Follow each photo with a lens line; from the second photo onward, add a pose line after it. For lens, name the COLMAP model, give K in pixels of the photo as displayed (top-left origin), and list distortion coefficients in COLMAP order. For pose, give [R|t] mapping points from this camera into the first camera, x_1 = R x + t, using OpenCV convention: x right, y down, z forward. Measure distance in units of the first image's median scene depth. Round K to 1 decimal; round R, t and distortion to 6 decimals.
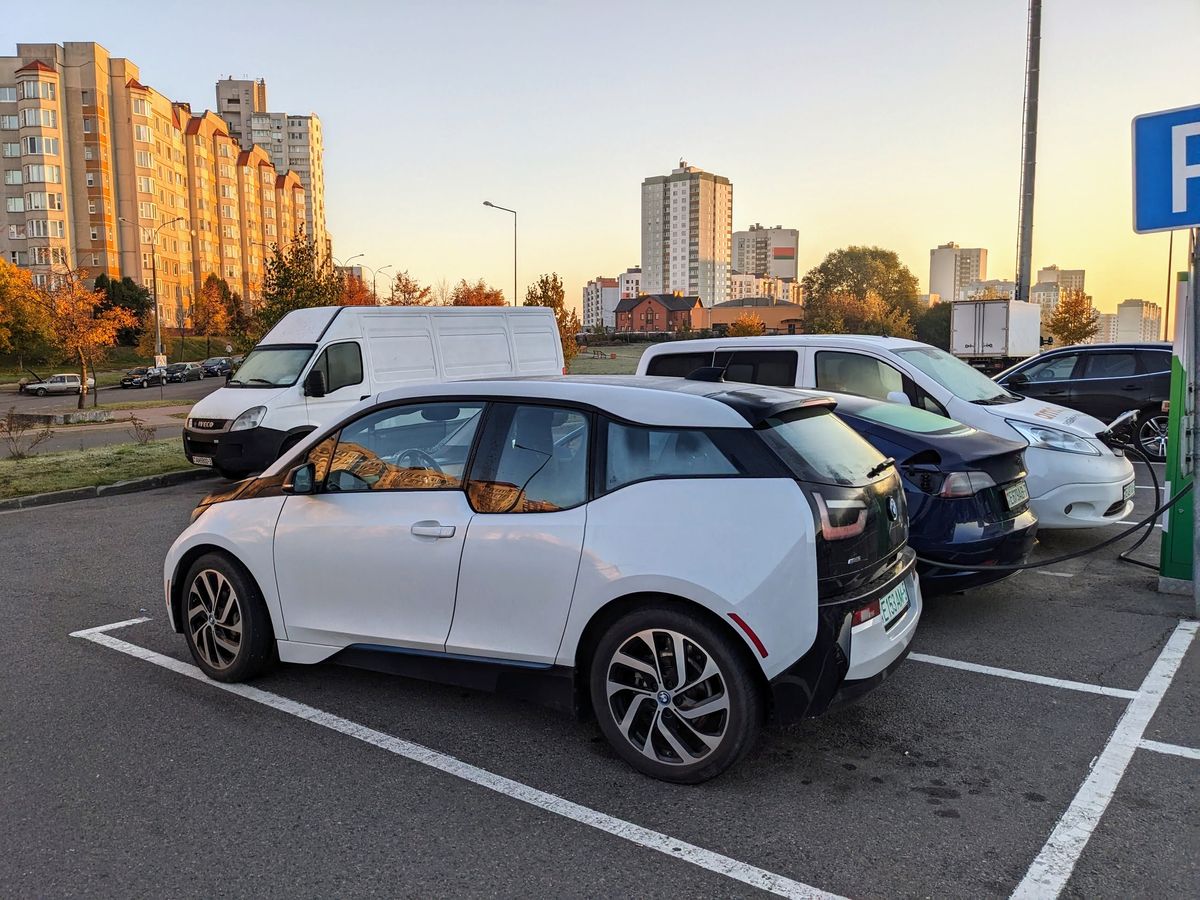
lens RADIAL K [[941.6, 0, 573.7], [0, 941.6, 455.0], [0, 0, 1]] dist [0.055531, -0.082379]
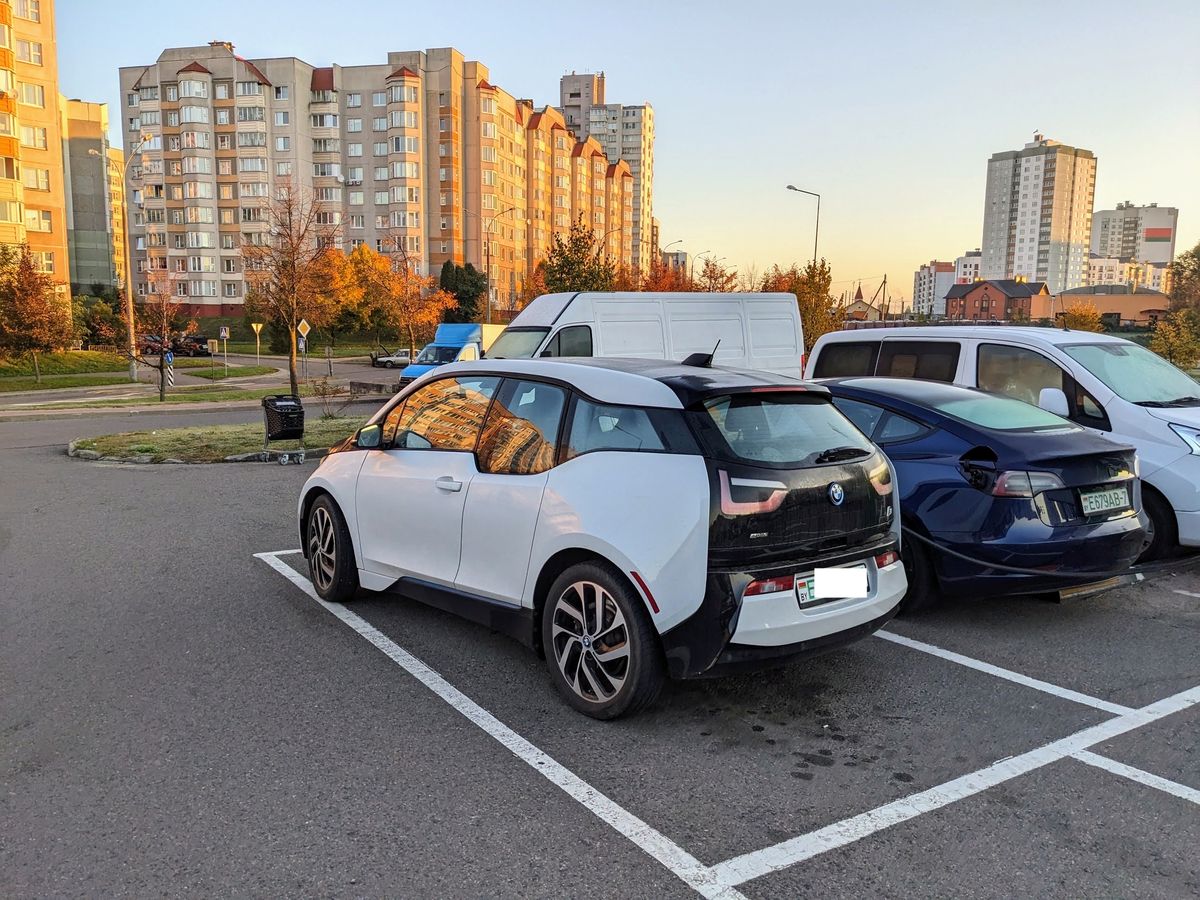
lens RADIAL K [[941.6, 0, 598.2], [0, 941.6, 456.1], [0, 0, 1]] dist [0.055531, -0.082379]
pose [[0.952629, 0.062296, -0.297686, 0.322485], [-0.057391, 0.998034, 0.025198, 0.003256], [0.298670, -0.006919, 0.954331, -0.058119]]
